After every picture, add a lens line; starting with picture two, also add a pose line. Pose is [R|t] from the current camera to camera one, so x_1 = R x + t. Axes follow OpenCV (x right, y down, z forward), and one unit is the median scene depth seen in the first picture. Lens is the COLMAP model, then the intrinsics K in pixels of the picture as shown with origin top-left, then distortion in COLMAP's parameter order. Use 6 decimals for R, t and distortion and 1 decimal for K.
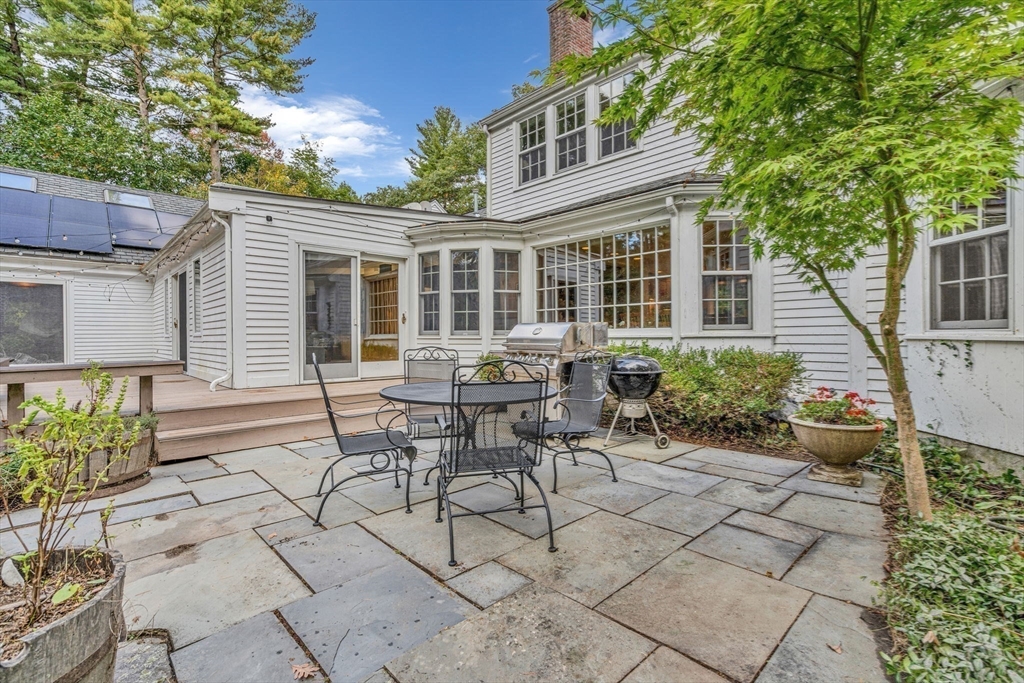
lens RADIAL K [[469.0, 0, 509.2], [0, 469.0, 337.7], [0, 0, 1]] dist [0.008825, 0.000605]
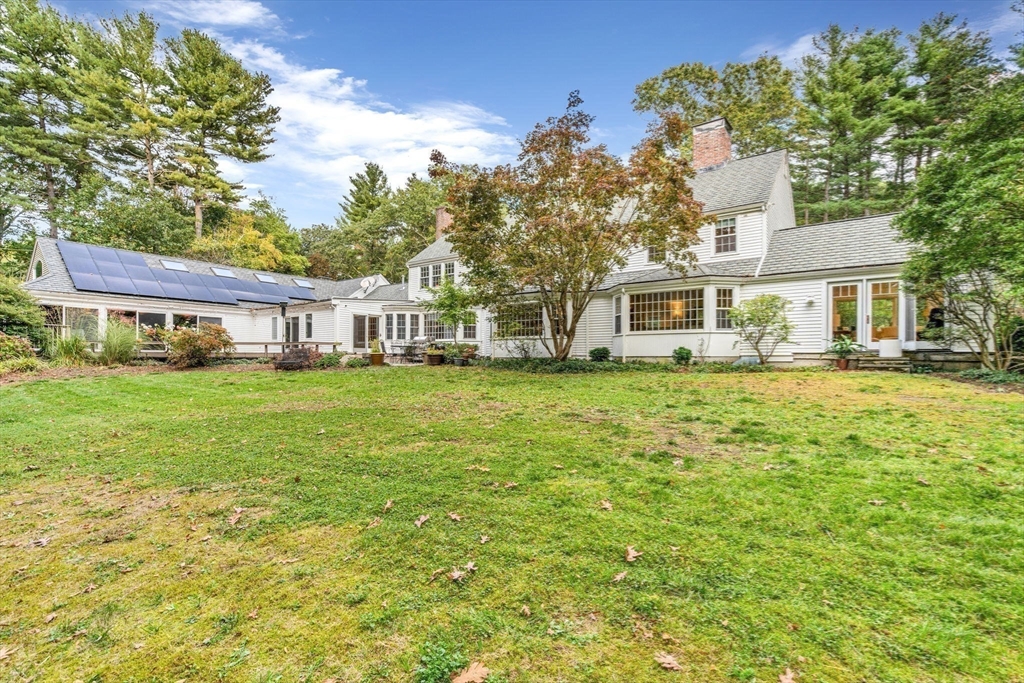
lens RADIAL K [[475.8, 0, 515.7], [0, 475.8, 347.9], [0, 0, 1]] dist [-0.000048, 0.000552]
pose [[0.983848, 0.013709, 0.178481, 0.095147], [-0.009393, 0.999643, -0.025009, 0.116505], [-0.178760, 0.022928, 0.983626, -2.280841]]
